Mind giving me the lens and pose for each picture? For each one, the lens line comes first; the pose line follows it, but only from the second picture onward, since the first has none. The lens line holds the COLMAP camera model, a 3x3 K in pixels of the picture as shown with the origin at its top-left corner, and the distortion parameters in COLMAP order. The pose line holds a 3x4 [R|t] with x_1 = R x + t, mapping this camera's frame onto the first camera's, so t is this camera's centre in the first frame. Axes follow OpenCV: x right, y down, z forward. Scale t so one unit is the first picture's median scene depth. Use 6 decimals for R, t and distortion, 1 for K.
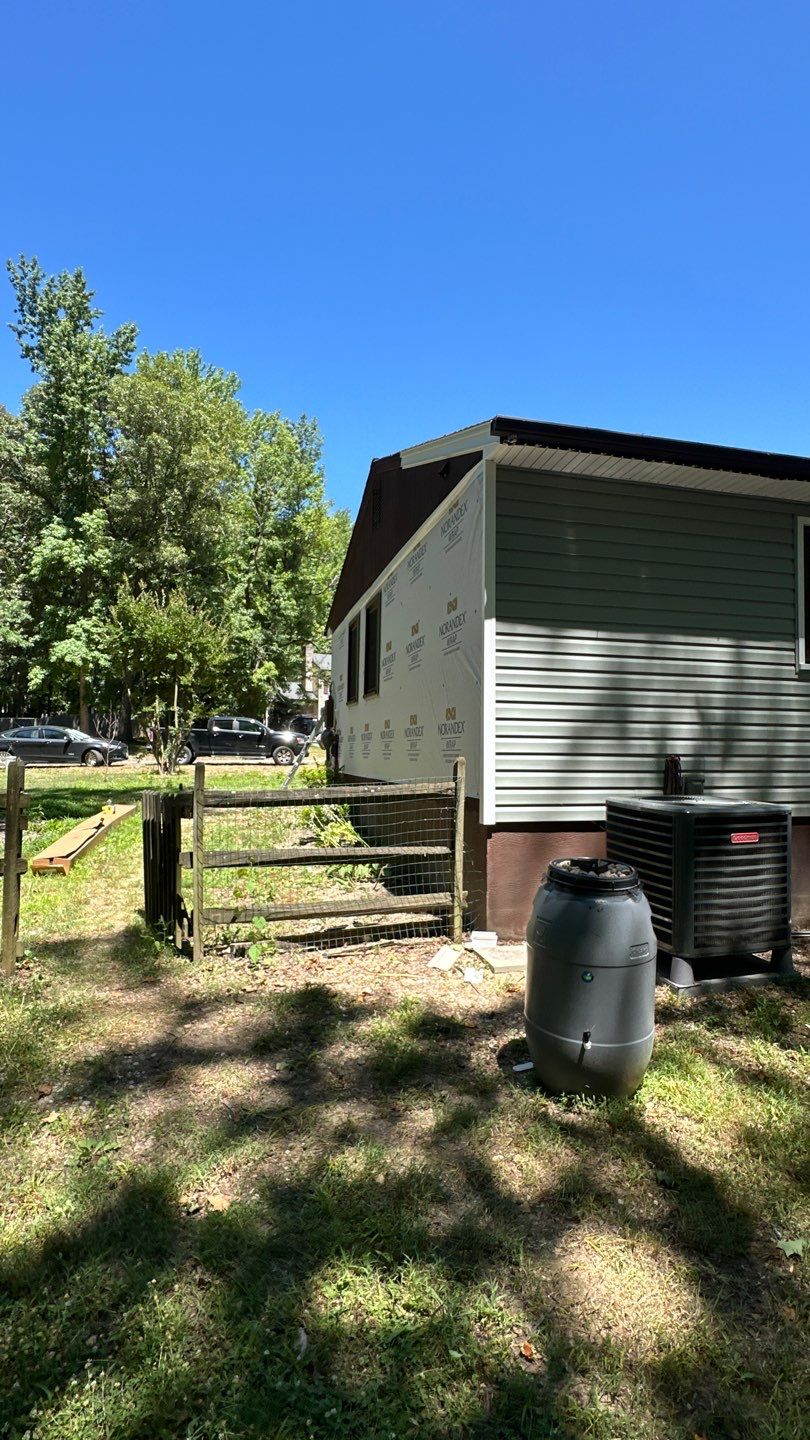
lens RADIAL K [[711.4, 0, 405.0], [0, 711.4, 720.0], [0, 0, 1]] dist [-0.009294, 0.001273]
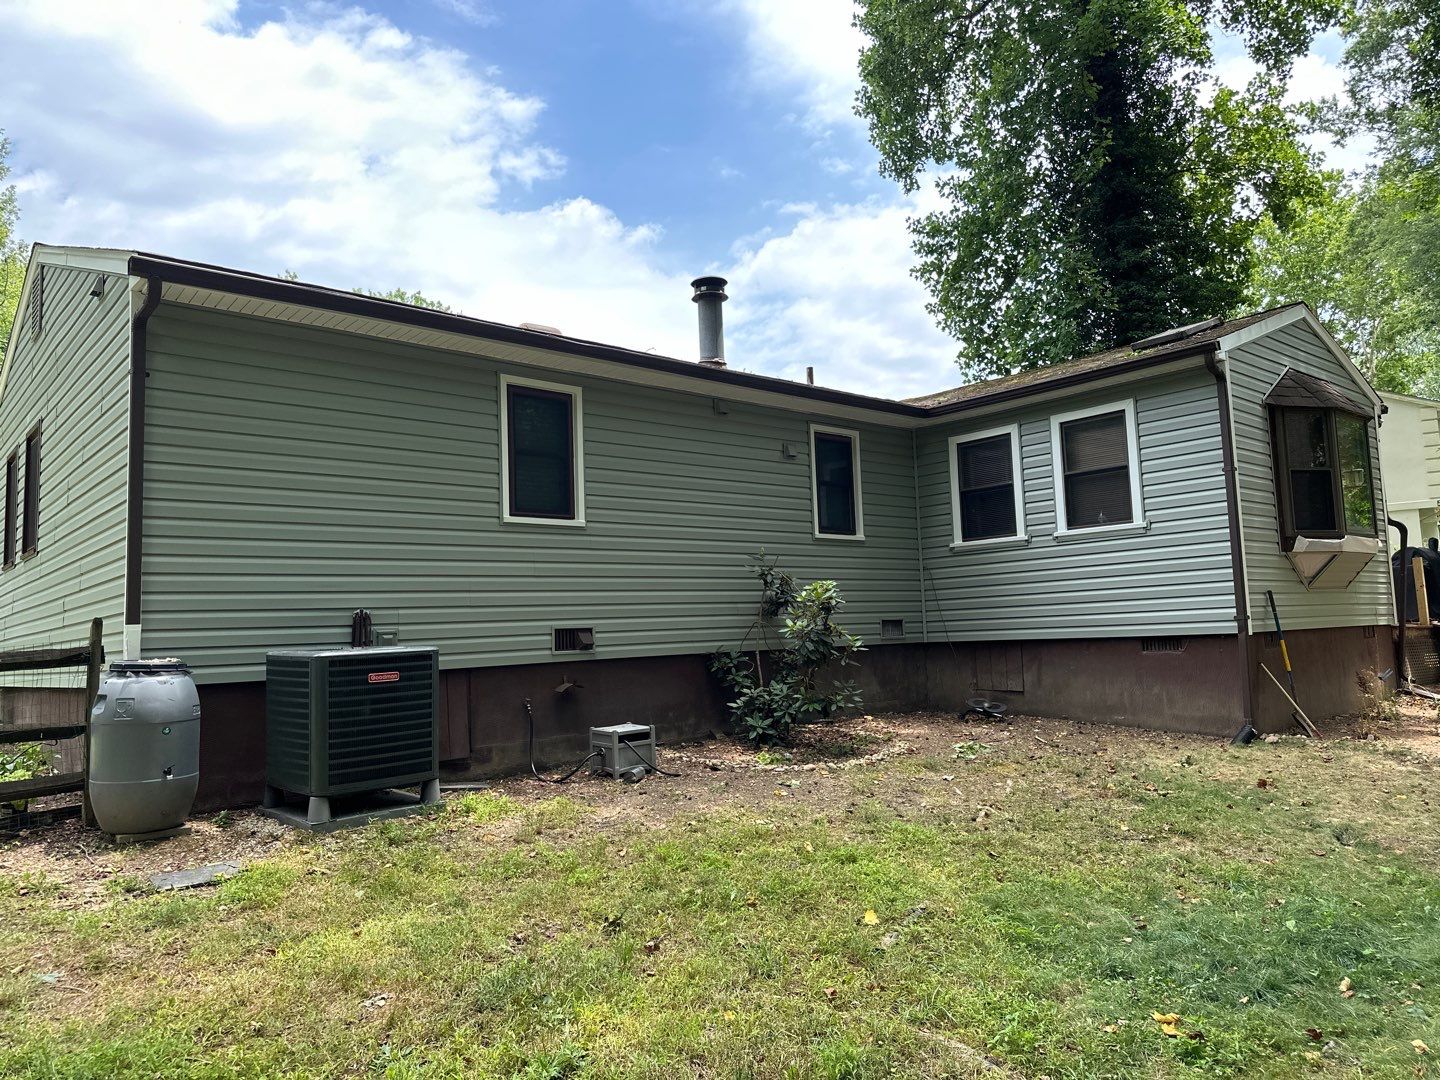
lens RADIAL K [[1011.7, 0, 720.0], [0, 1011.7, 540.0], [0, 0, 1]] dist [0.091172, -0.114030]
pose [[0.897567, -0.002521, 0.440870, 0.199984], [0.025561, 0.998599, -0.046328, 0.032872], [-0.440136, 0.052851, 0.896375, -0.485417]]
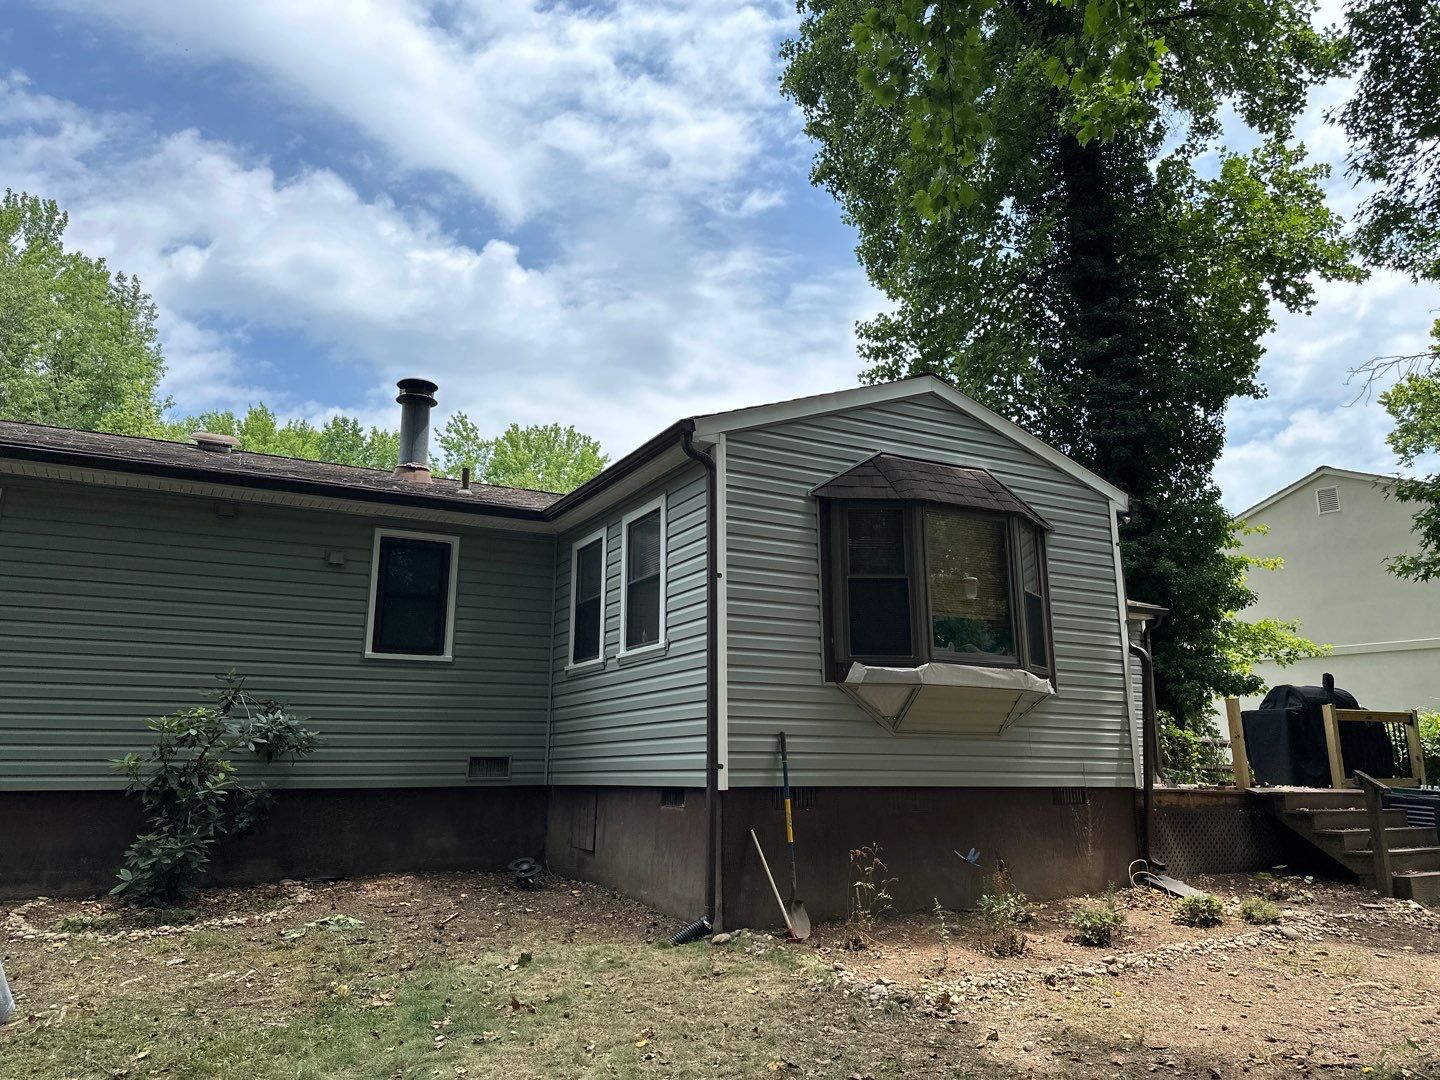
lens RADIAL K [[1016.3, 0, 675.1], [0, 1016.3, 517.2], [0, 0, 1]] dist [0.100839, -0.127432]
pose [[0.975050, 0.044672, 0.217445, 1.336682], [-0.002000, 0.981270, -0.192627, 0.042845], [-0.221977, 0.187386, 0.956876, -0.631359]]
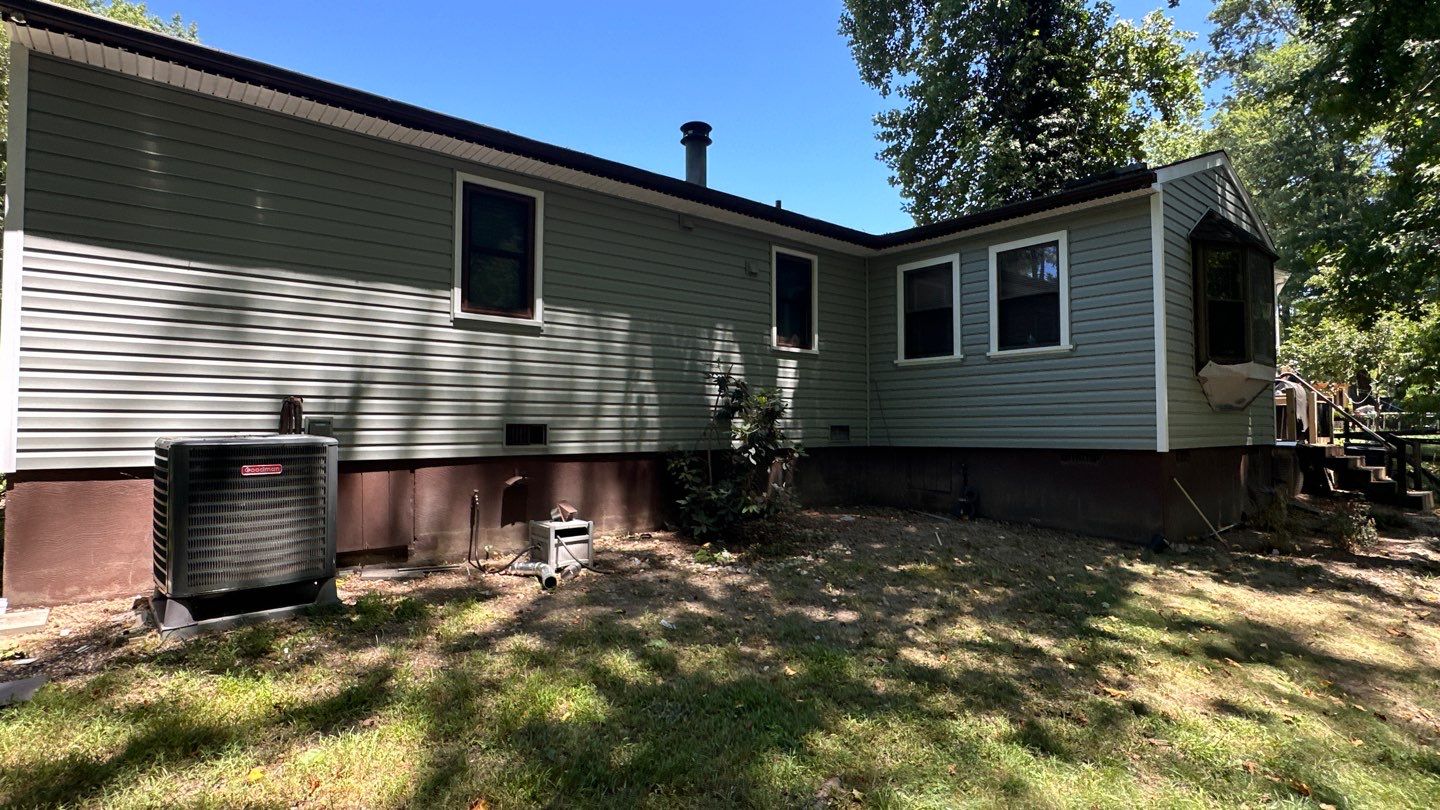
lens RADIAL K [[711.4, 0, 741.8], [0, 711.4, 405.1], [0, 0, 1]] dist [-0.009294, 0.001273]
pose [[0.894513, 0.004067, 0.447023, 0.495278], [-0.009500, 0.999906, 0.009914, 0.046405], [-0.446941, -0.013115, 0.894467, -0.135817]]
